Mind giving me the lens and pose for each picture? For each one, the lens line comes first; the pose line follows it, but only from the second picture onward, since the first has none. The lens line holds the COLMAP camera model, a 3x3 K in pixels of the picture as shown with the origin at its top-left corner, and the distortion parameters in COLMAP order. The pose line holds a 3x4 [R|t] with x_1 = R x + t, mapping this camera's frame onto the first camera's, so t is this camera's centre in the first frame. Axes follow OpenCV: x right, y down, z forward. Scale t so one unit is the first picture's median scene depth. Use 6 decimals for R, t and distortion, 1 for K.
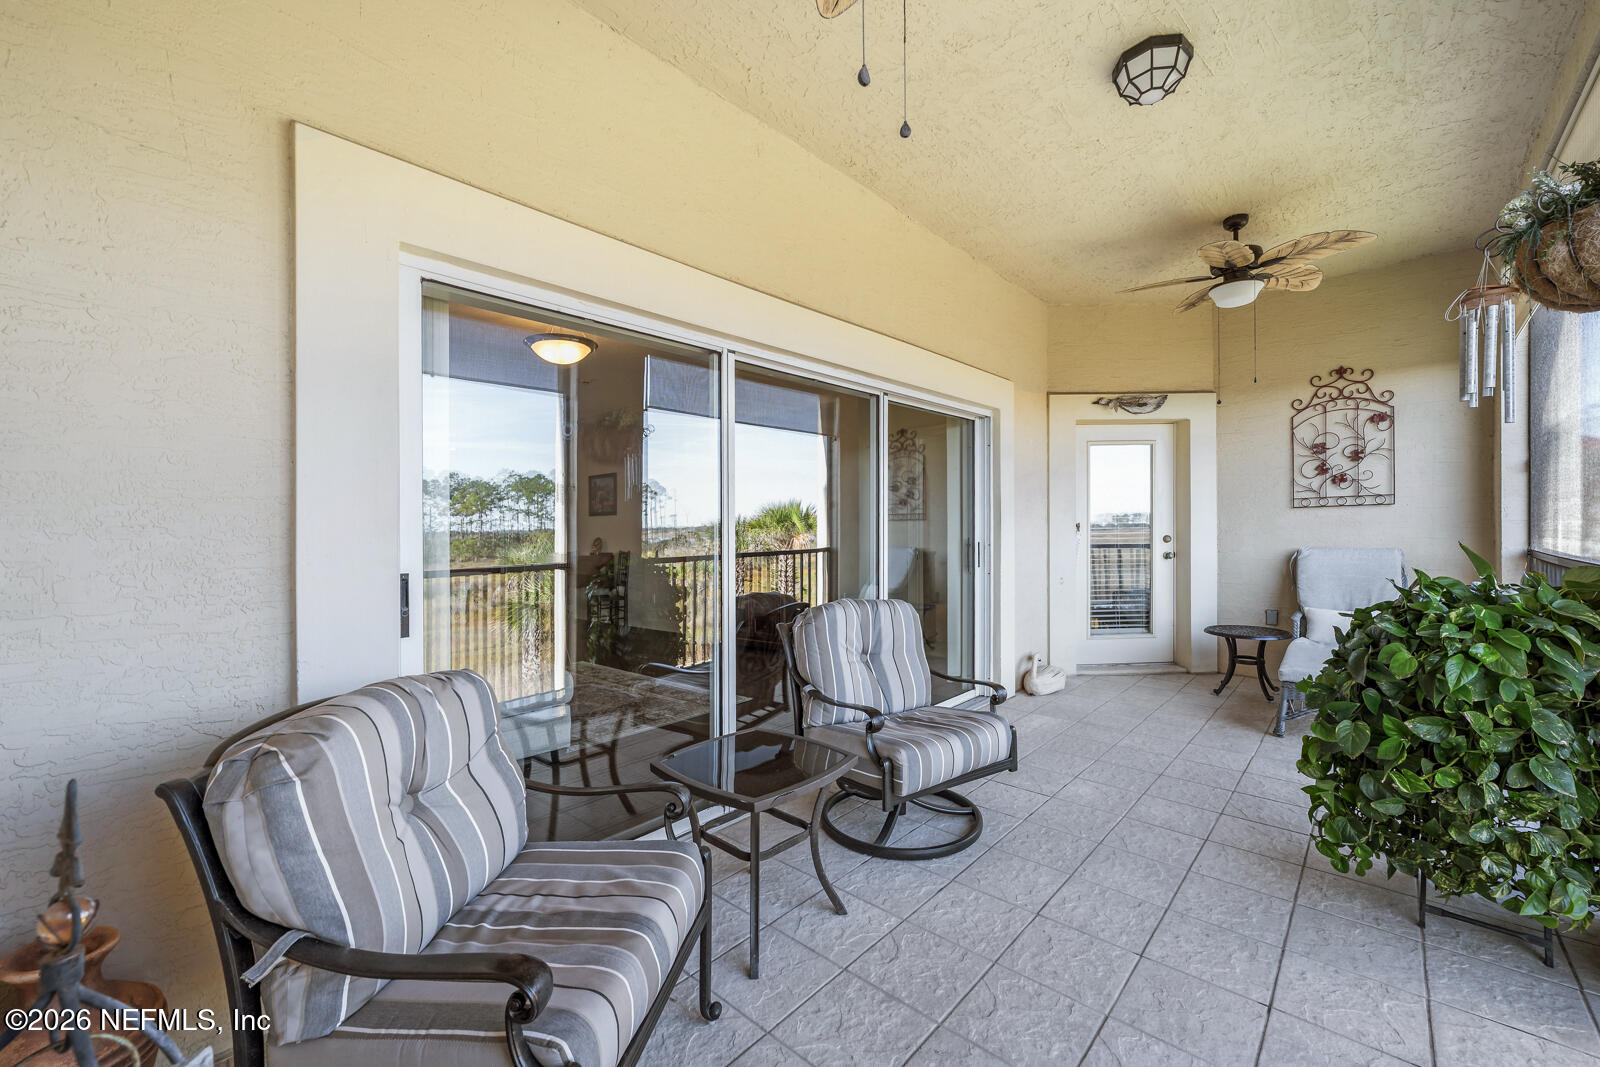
lens RADIAL K [[649.3, 0, 820.1], [0, 649.3, 510.2], [0, 0, 1]] dist [-0.001368, 0.000120]
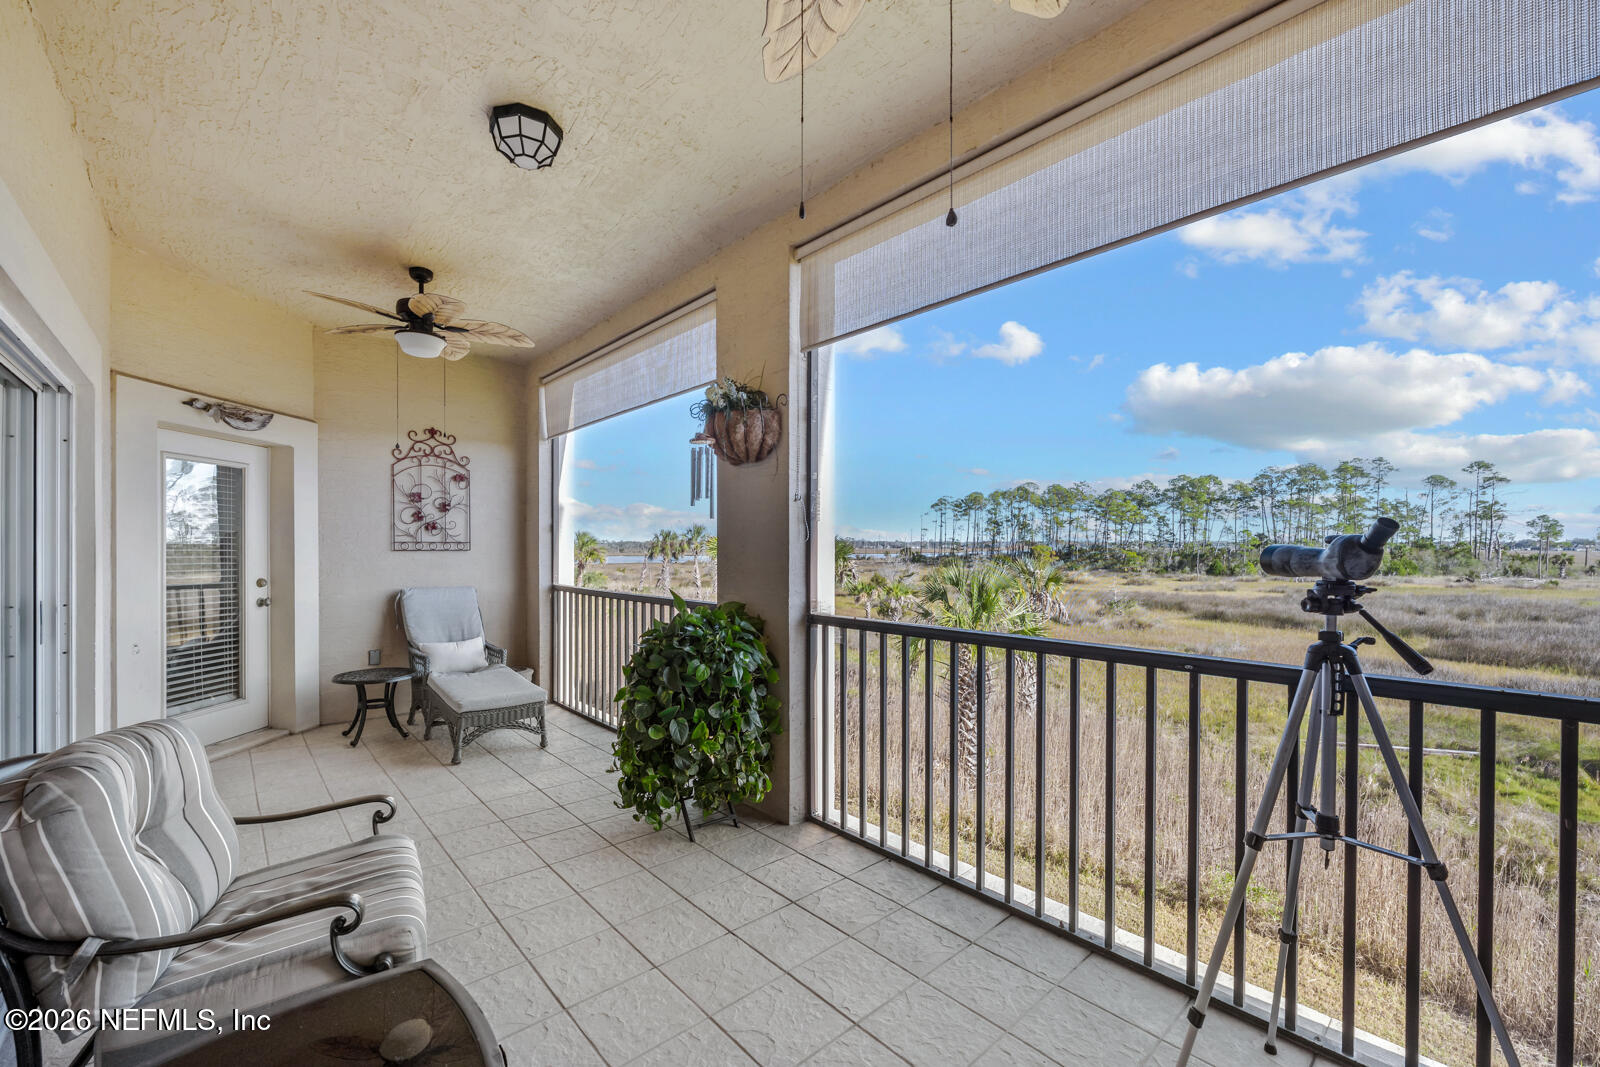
lens RADIAL K [[638.4, 0, 780.5], [0, 638.4, 545.2], [0, 0, 1]] dist [-0.000498, 0.000012]
pose [[0.130645, 0.027157, 0.991057, -0.225994], [-0.040287, 0.998945, -0.022062, -0.015249], [-0.990610, -0.037044, 0.131601, 0.243236]]
